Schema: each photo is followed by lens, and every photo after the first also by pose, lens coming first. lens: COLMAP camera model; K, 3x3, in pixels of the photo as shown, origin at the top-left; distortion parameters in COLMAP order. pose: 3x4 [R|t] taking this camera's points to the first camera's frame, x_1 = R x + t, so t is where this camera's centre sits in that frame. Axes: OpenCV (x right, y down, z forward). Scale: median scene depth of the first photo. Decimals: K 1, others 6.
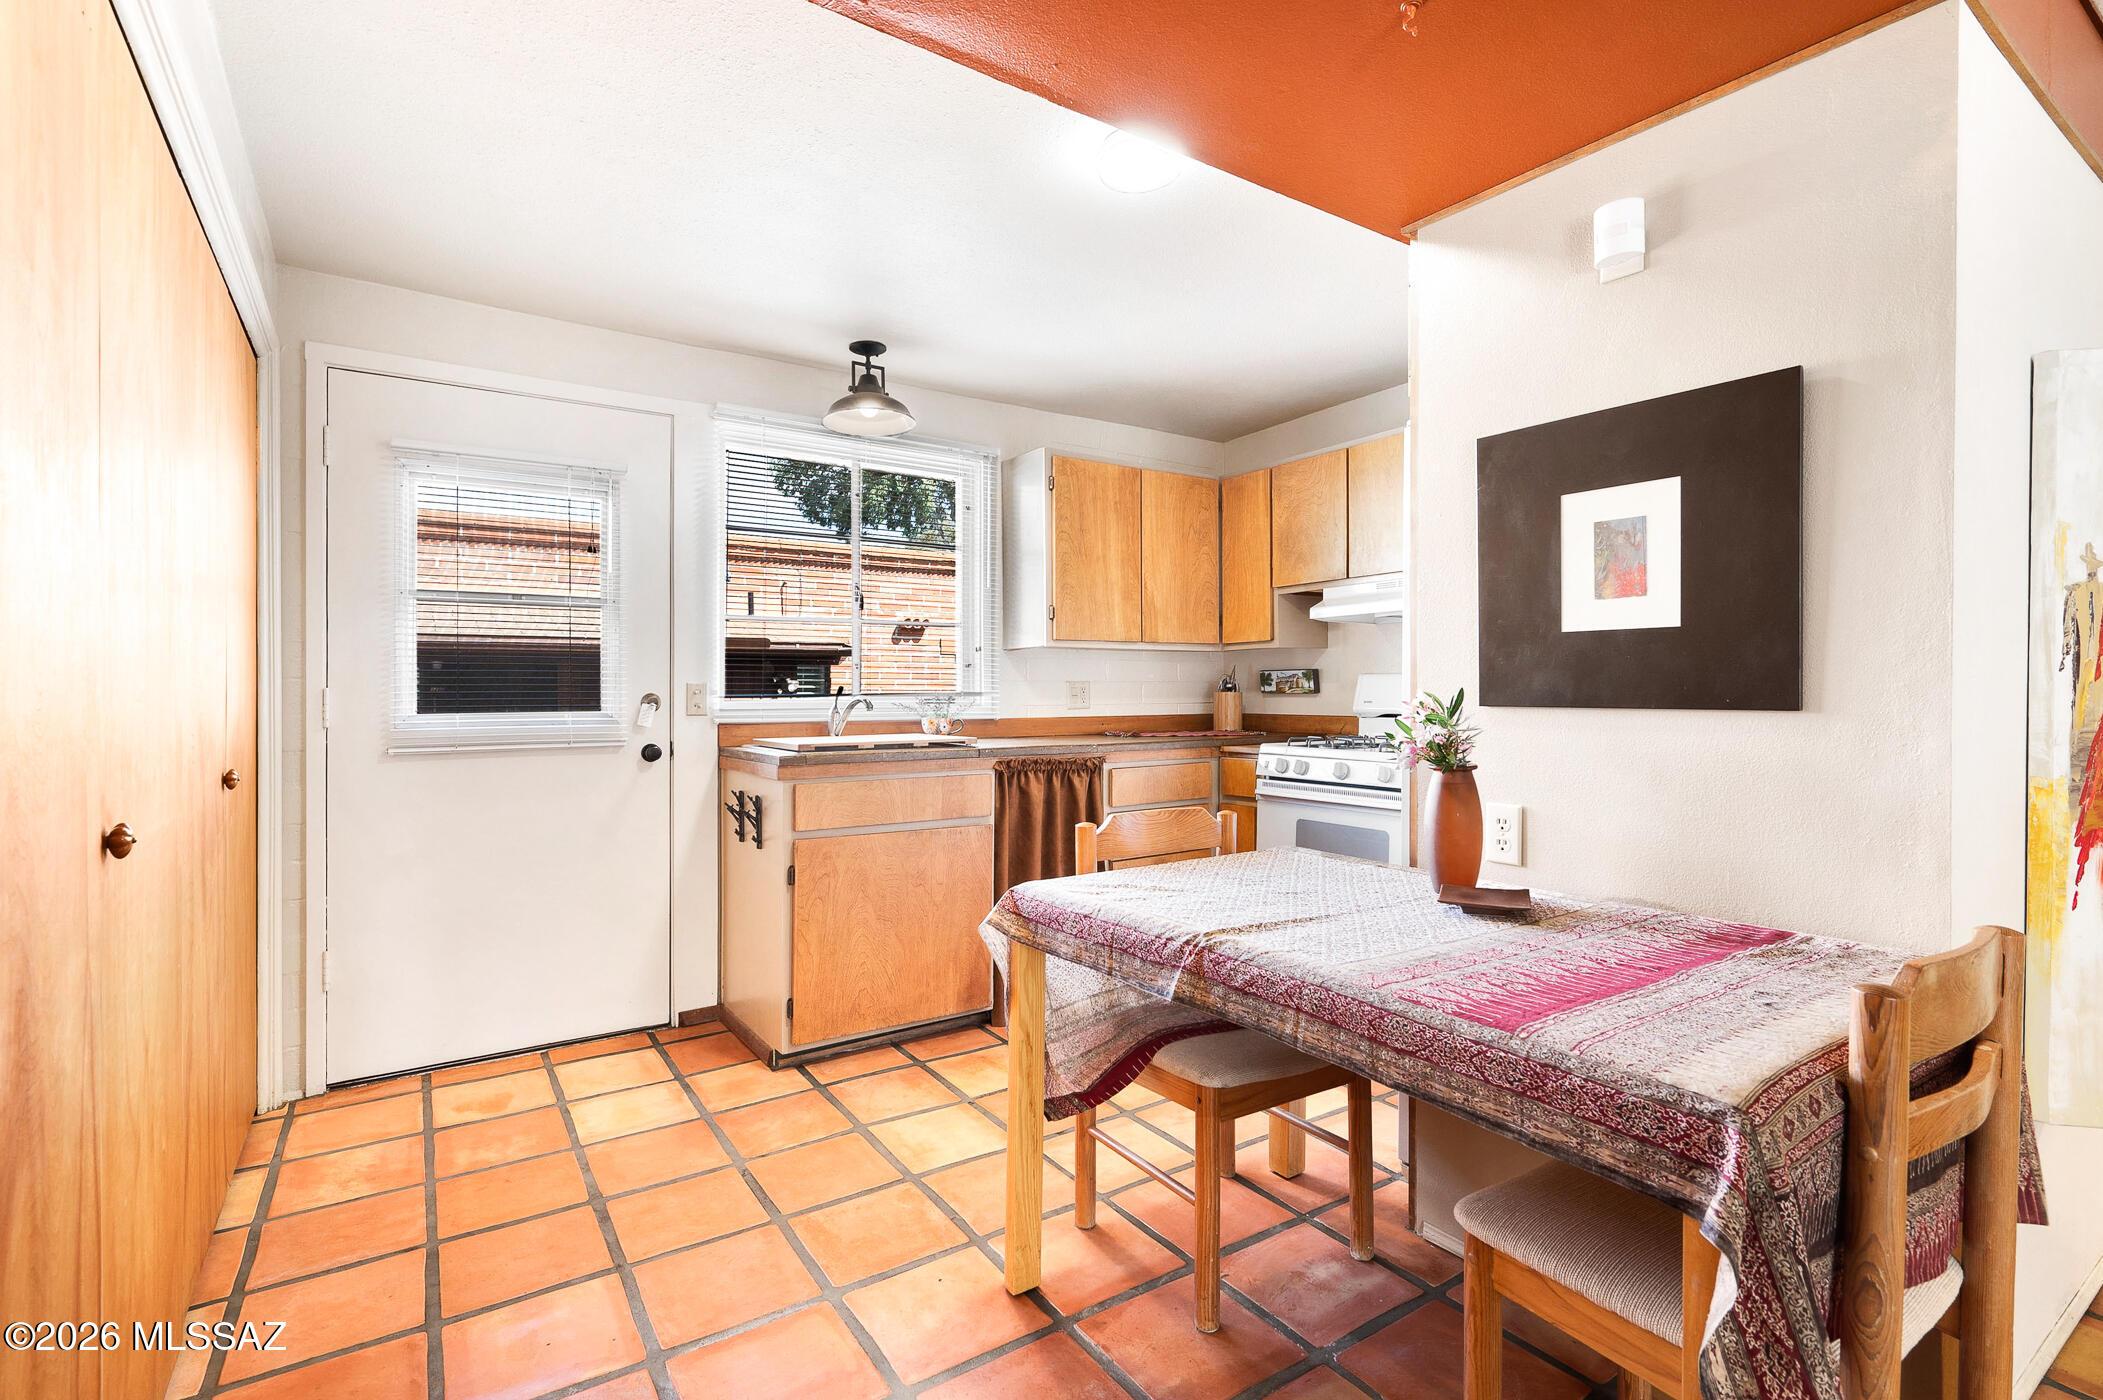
lens RADIAL K [[964.2, 0, 1056.9], [0, 964.2, 698.0], [0, 0, 1]] dist [0.004010, 0.000320]
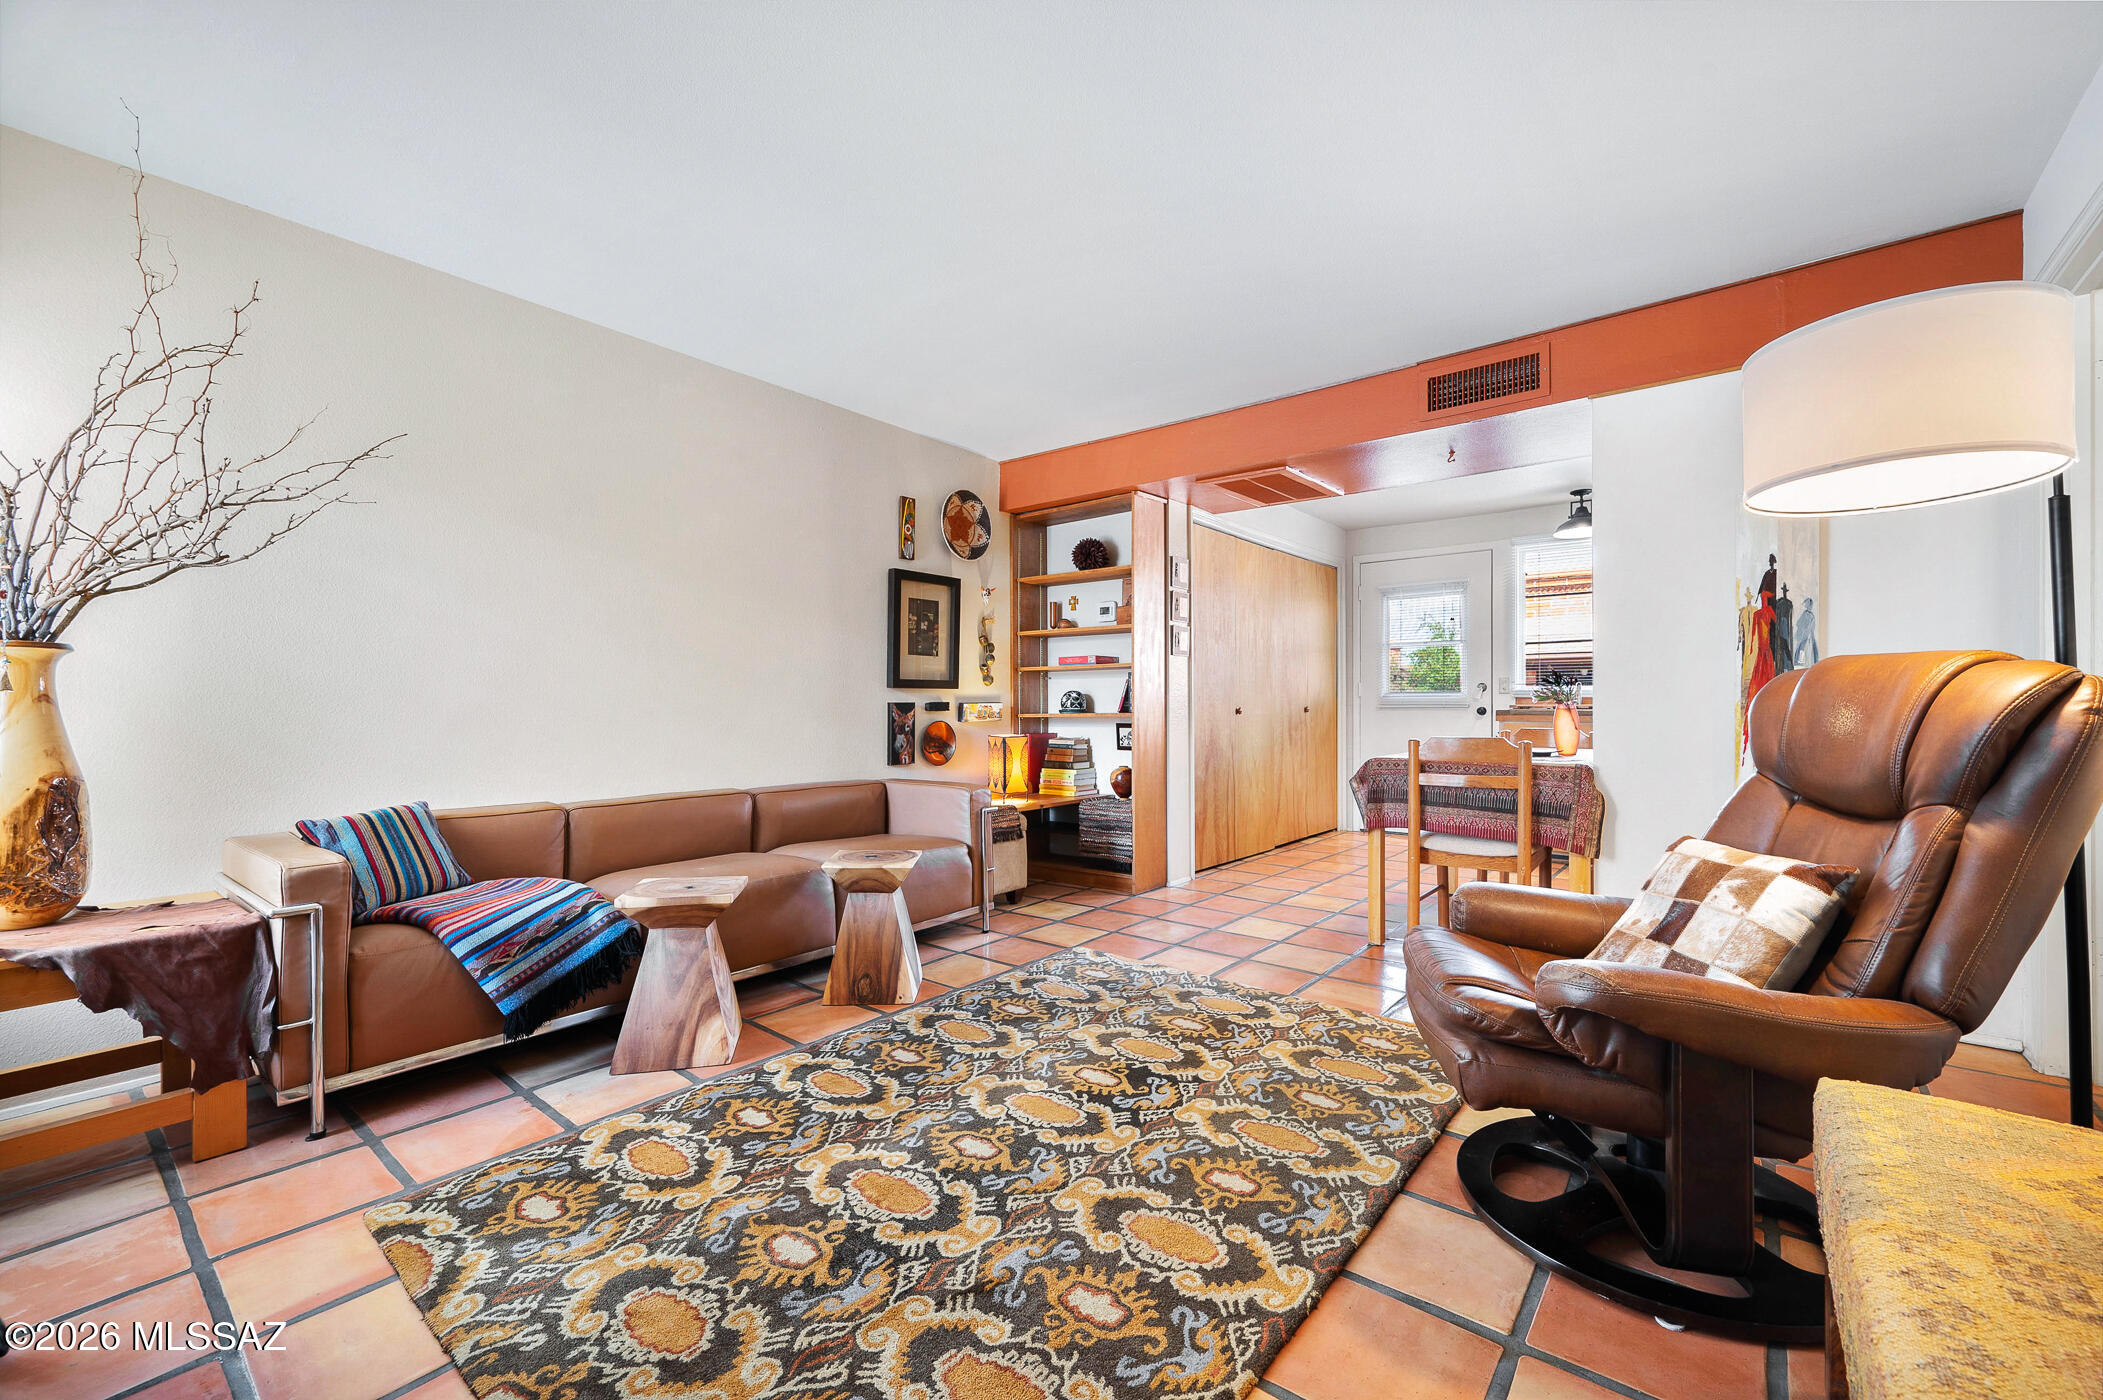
lens RADIAL K [[869.1, 0, 1058.9], [0, 869.1, 711.7], [0, 0, 1]] dist [0.002004, 0.000133]
pose [[0.289949, 0.007916, -0.957009, 1.121748], [0.002725, 0.999955, 0.009097, 0.038569], [0.957038, -0.005245, 0.289915, -0.441042]]
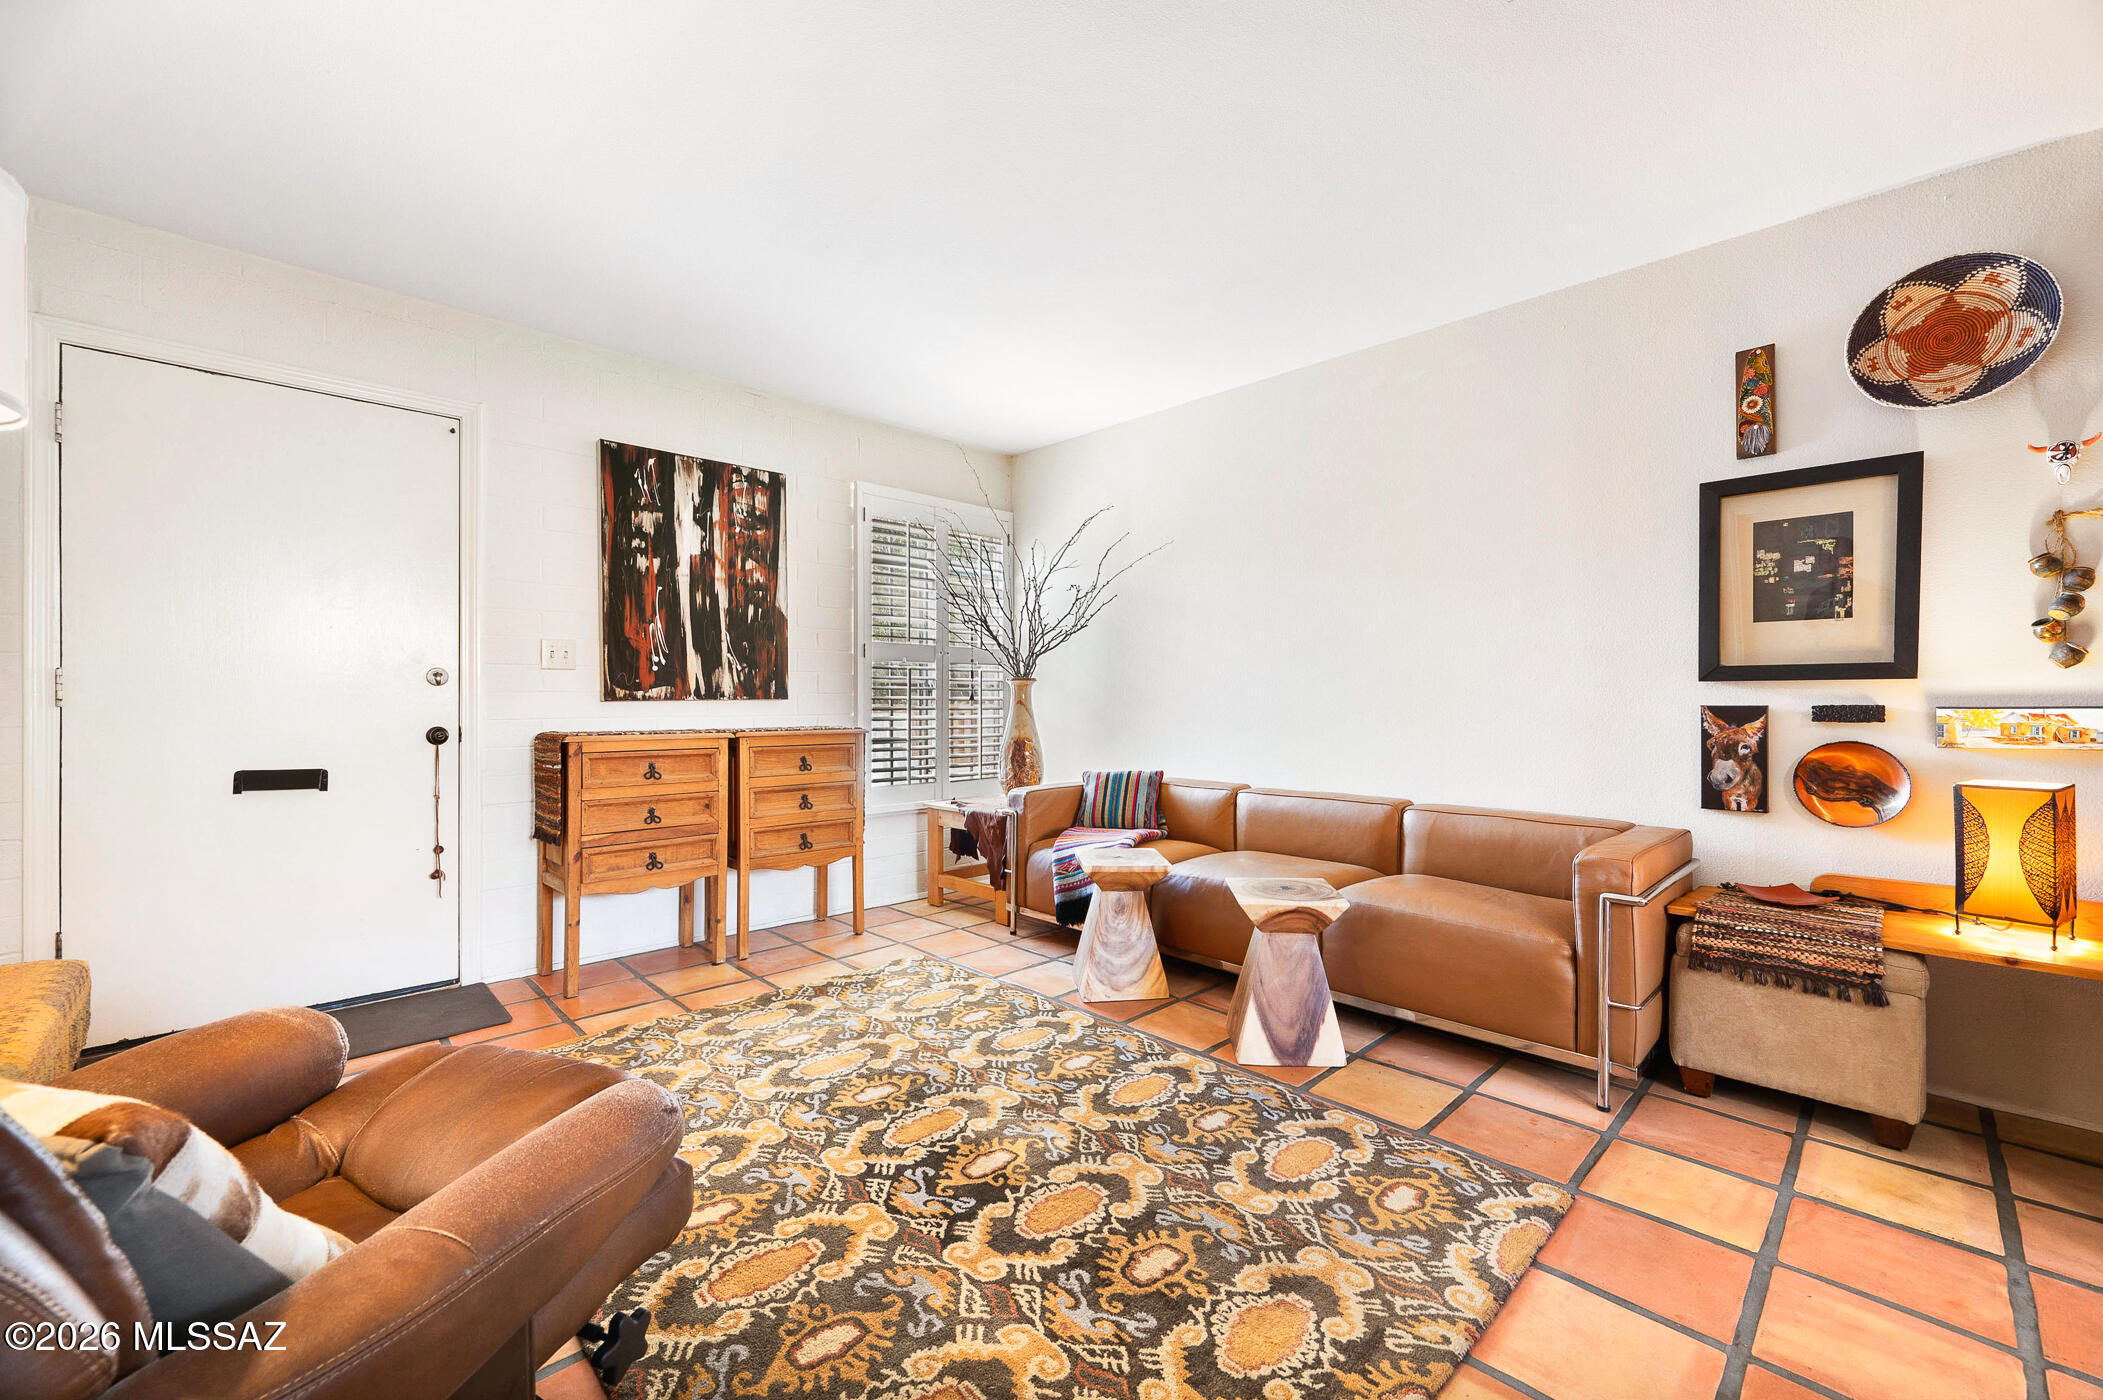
lens RADIAL K [[844.2, 0, 1063.3], [0, 844.2, 706.6], [0, 0, 1]] dist [-0.000210, -0.000419]
pose [[-0.986612, 0.003319, -0.163050, 0.503710], [0.002020, 0.999965, 0.008137, 0.029650], [0.163071, 0.007699, -0.986584, 0.354874]]
